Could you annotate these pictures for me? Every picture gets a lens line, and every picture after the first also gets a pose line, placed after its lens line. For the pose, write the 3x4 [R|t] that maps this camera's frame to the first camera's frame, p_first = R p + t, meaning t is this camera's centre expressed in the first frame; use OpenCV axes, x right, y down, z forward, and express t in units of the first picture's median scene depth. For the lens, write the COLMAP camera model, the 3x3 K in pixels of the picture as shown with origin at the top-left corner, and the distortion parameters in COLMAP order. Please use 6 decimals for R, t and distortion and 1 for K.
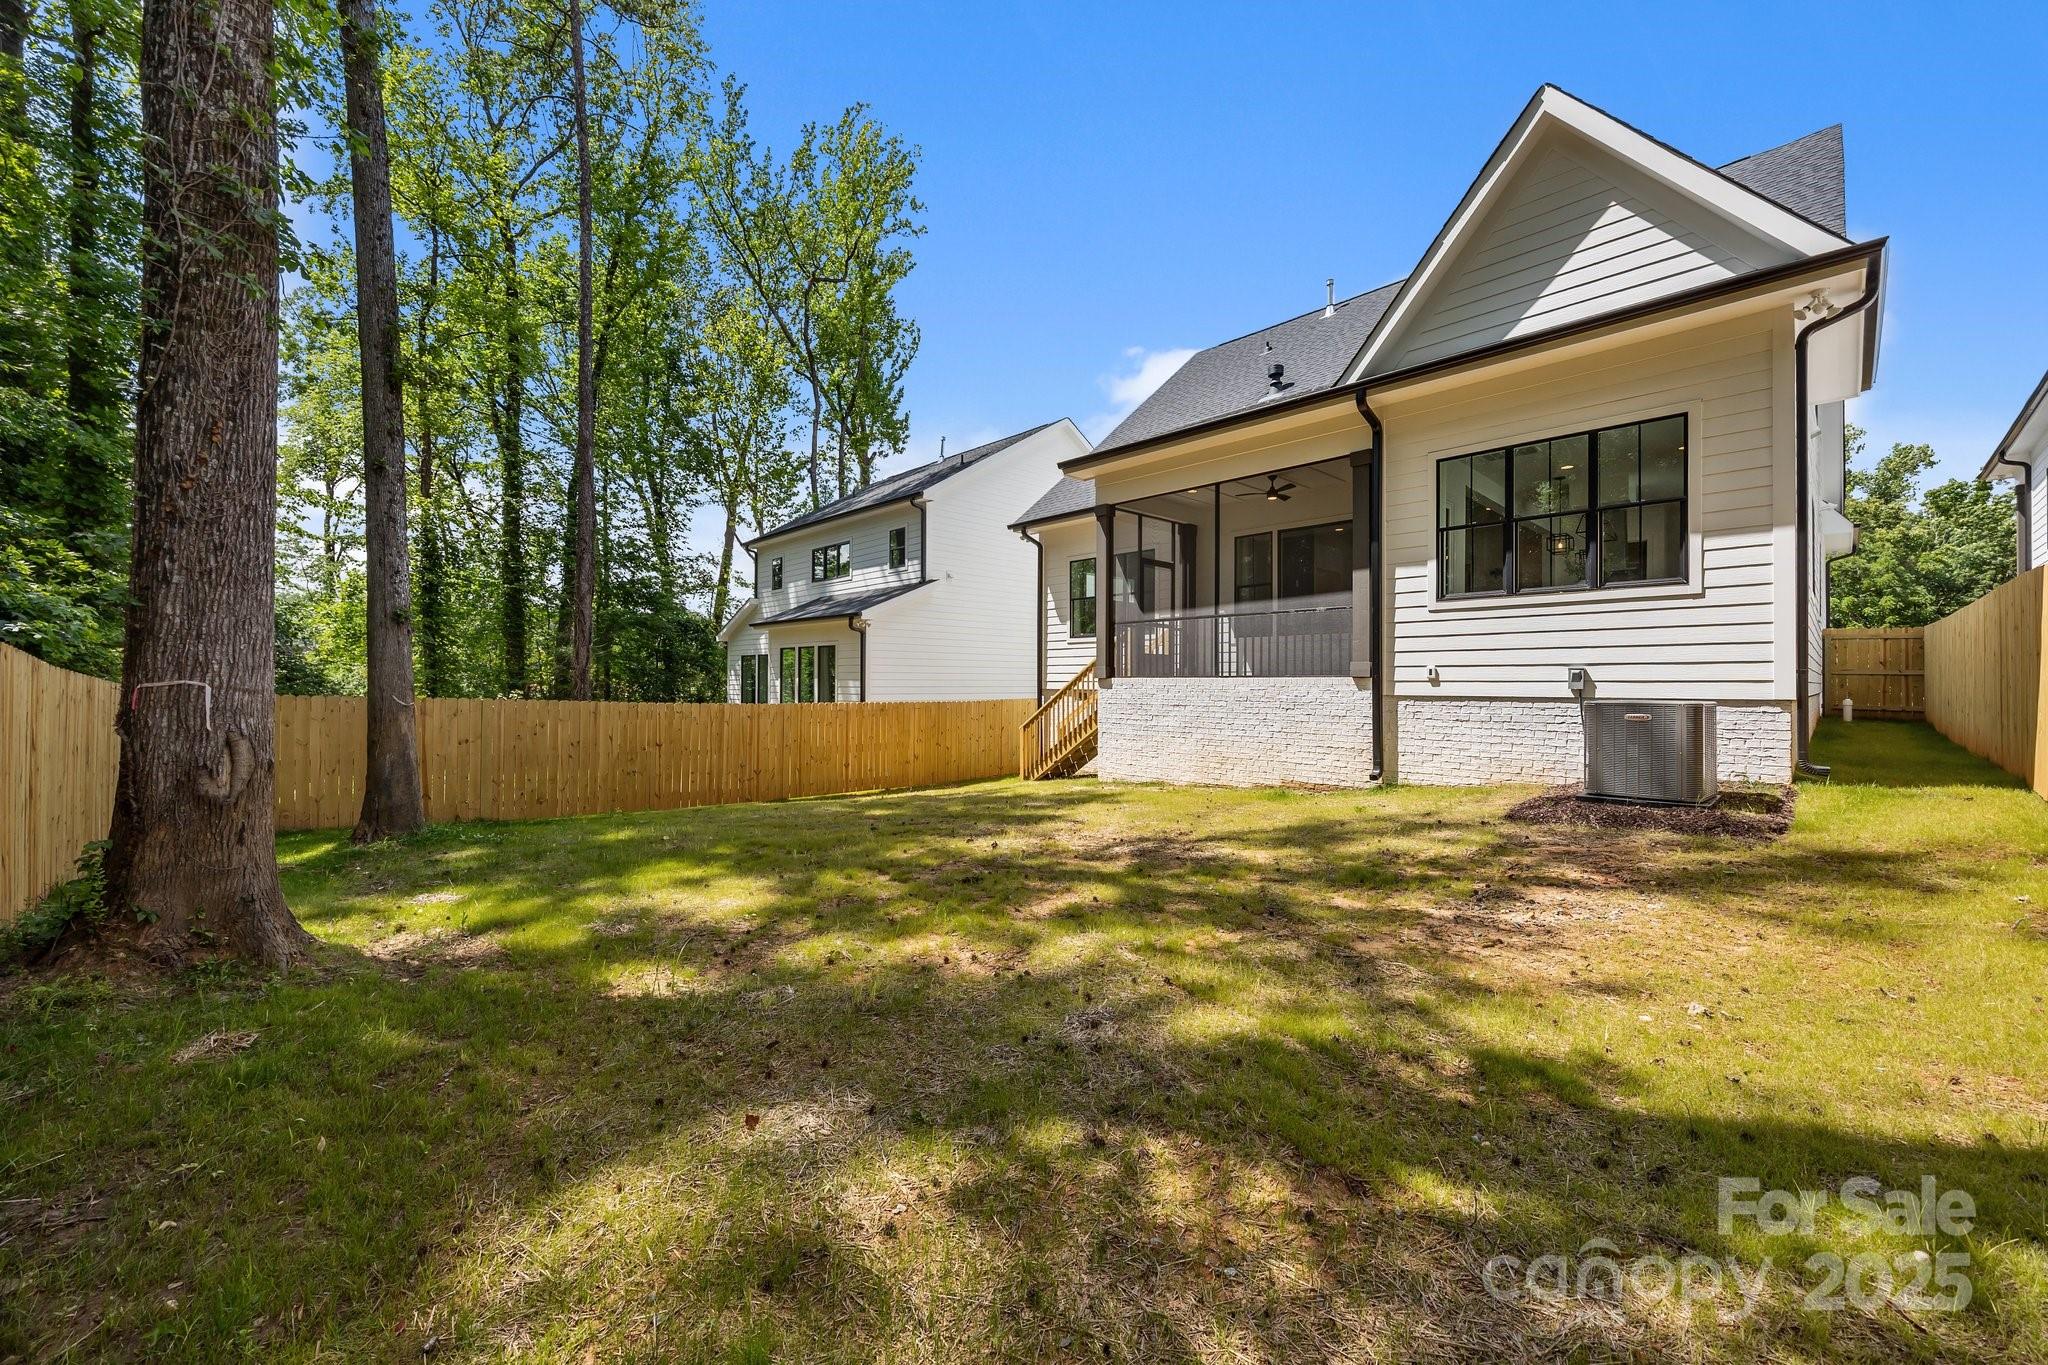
lens RADIAL K [[786.4, 0, 1023.6], [0, 786.4, 696.0], [0, 0, 1]] dist [-0.002666, -0.000425]
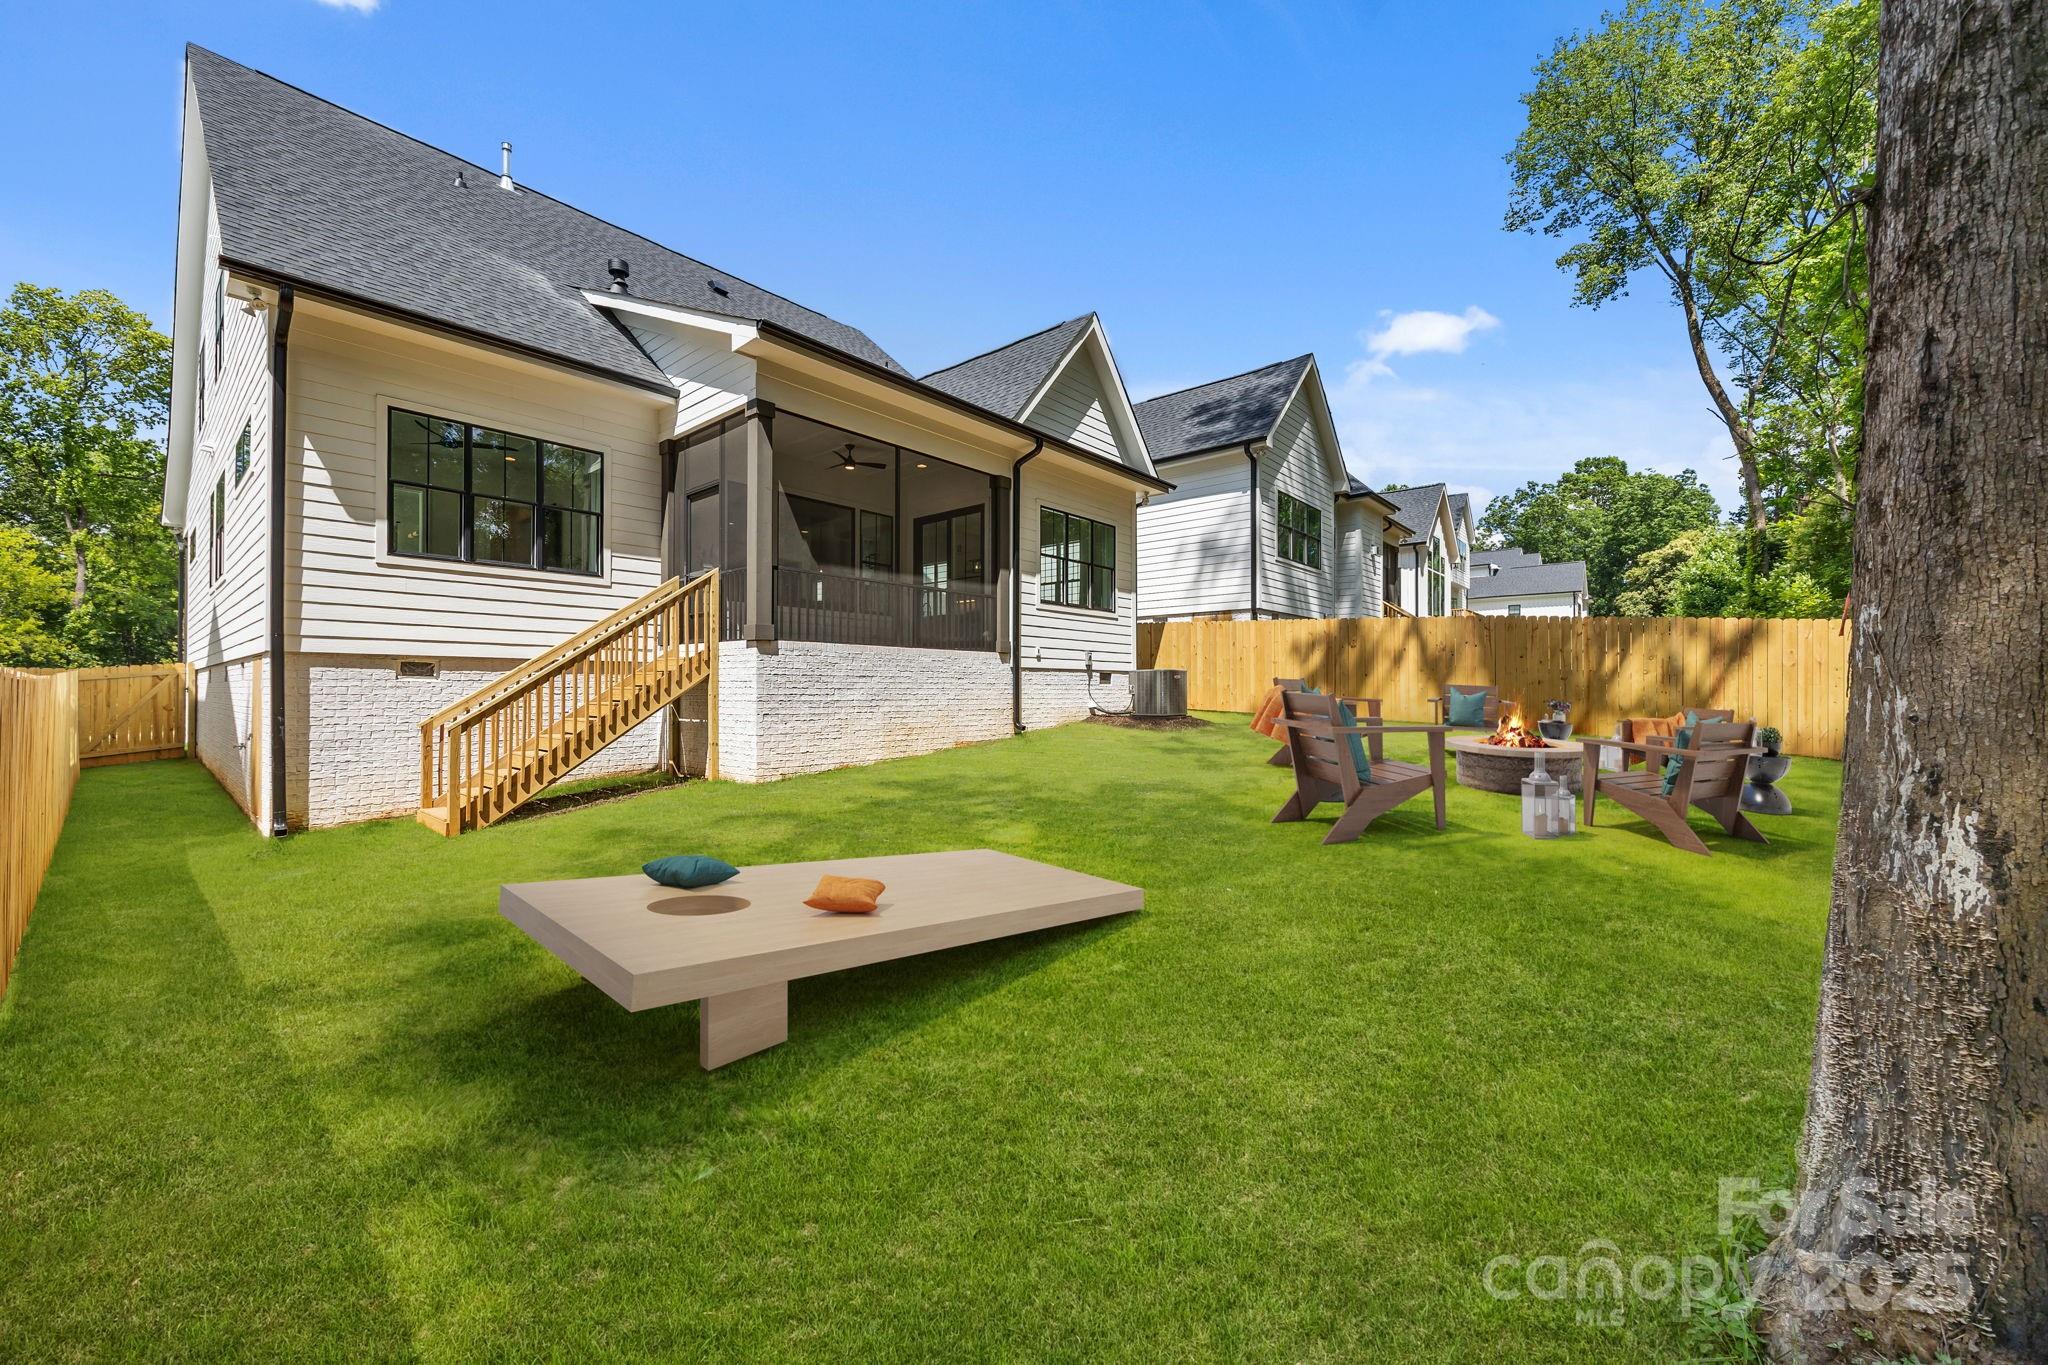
lens RADIAL K [[772.4, 0, 1020.7], [0, 772.4, 676.8], [0, 0, 1]] dist [-0.001098, -0.000100]
pose [[-0.078667, -0.000144, 0.996901, -0.881927], [0.000971, 1.000000, 0.000221, 0.015412], [-0.996901, 0.000985, -0.078666, 1.131208]]
